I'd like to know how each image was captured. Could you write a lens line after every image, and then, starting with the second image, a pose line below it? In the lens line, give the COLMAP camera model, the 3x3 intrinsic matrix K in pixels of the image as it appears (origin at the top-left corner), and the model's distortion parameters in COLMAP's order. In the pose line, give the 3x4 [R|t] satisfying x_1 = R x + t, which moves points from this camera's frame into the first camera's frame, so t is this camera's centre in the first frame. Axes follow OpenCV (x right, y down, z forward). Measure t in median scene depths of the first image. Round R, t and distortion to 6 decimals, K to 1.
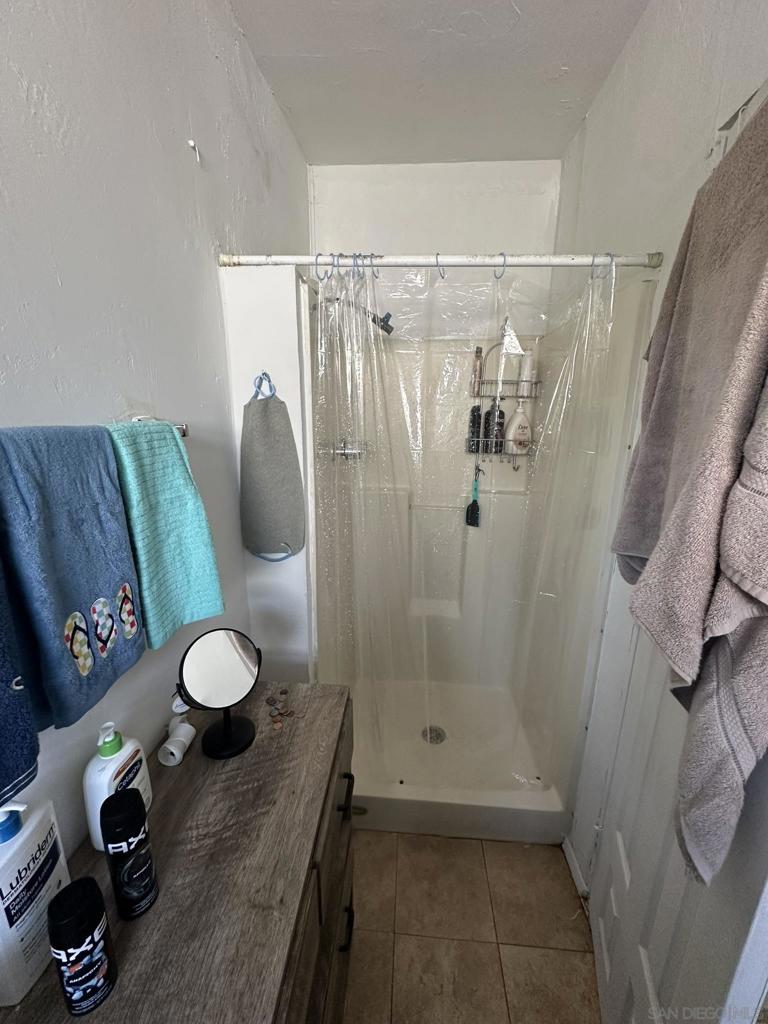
lens RADIAL K [[408.3, 0, 384.2], [0, 408.3, 513.6], [0, 0, 1]] dist [0.000560, 0.000058]
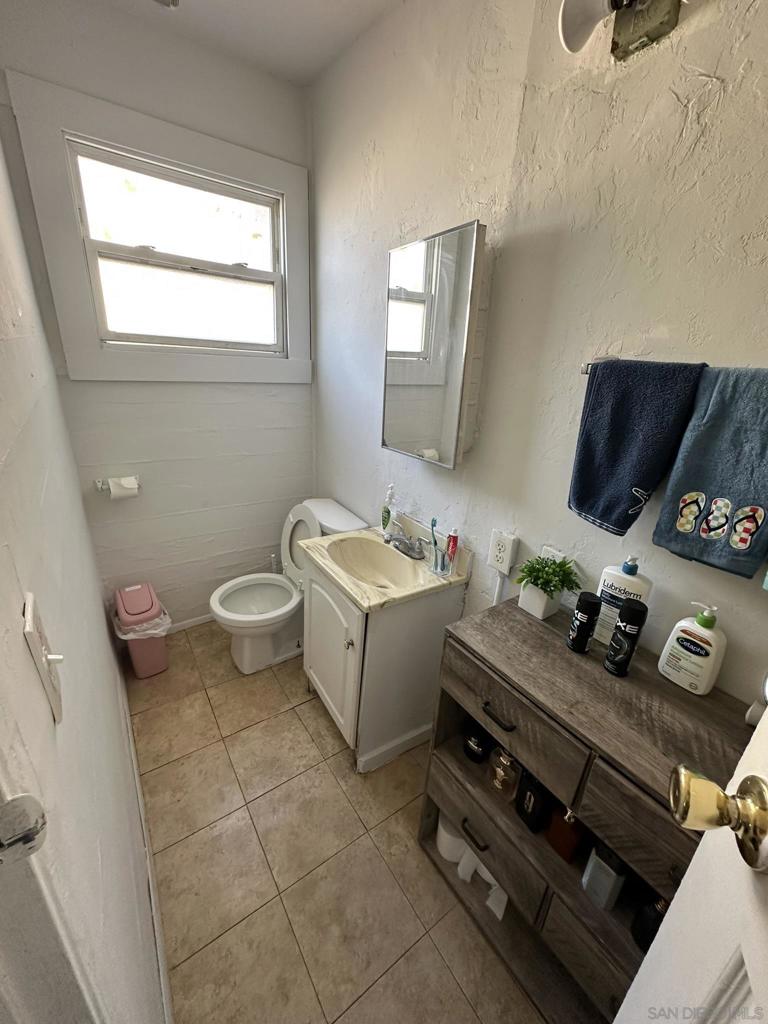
lens RADIAL K [[408.3, 0, 384.8], [0, 408.3, 511.7], [0, 0, 1]] dist [0.000560, 0.000058]
pose [[-0.773173, 0.182204, -0.607458, 1.012872], [-0.211138, 0.829247, 0.517465, -0.220997], [0.598017, 0.528347, -0.602681, 1.151108]]
